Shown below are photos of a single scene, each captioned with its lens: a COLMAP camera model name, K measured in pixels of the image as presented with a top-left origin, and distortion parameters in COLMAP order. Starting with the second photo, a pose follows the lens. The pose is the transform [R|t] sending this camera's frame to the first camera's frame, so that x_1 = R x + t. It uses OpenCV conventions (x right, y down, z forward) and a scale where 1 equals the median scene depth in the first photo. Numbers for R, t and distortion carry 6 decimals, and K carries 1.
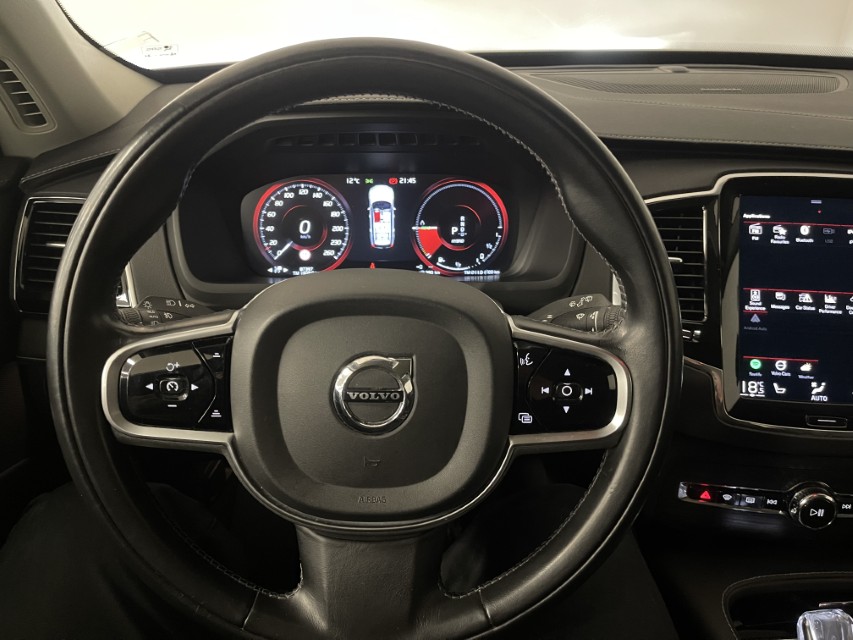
lens RADIAL K [[615.9, 0, 418.1], [0, 615.9, 321.3], [0, 0, 1]] dist [0.000201, -0.008779]
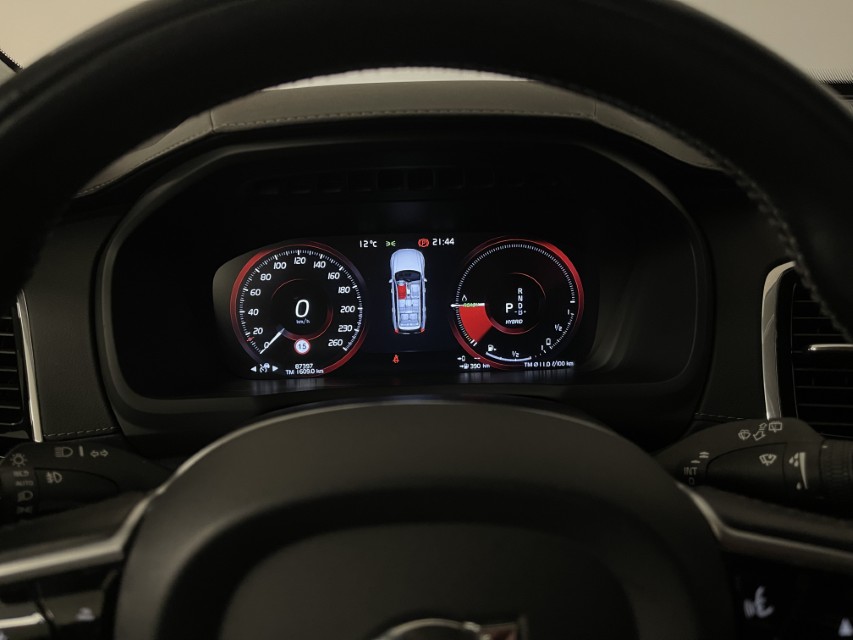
lens RADIAL K [[631.9, 0, 433.7], [0, 631.9, 310.1], [0, 0, 1]] dist [-0.006621, -0.004396]
pose [[0.999645, -0.026066, 0.005433, -0.033622], [0.026539, 0.991867, -0.124483, -0.054614], [-0.002144, 0.124583, 0.992207, 0.265075]]
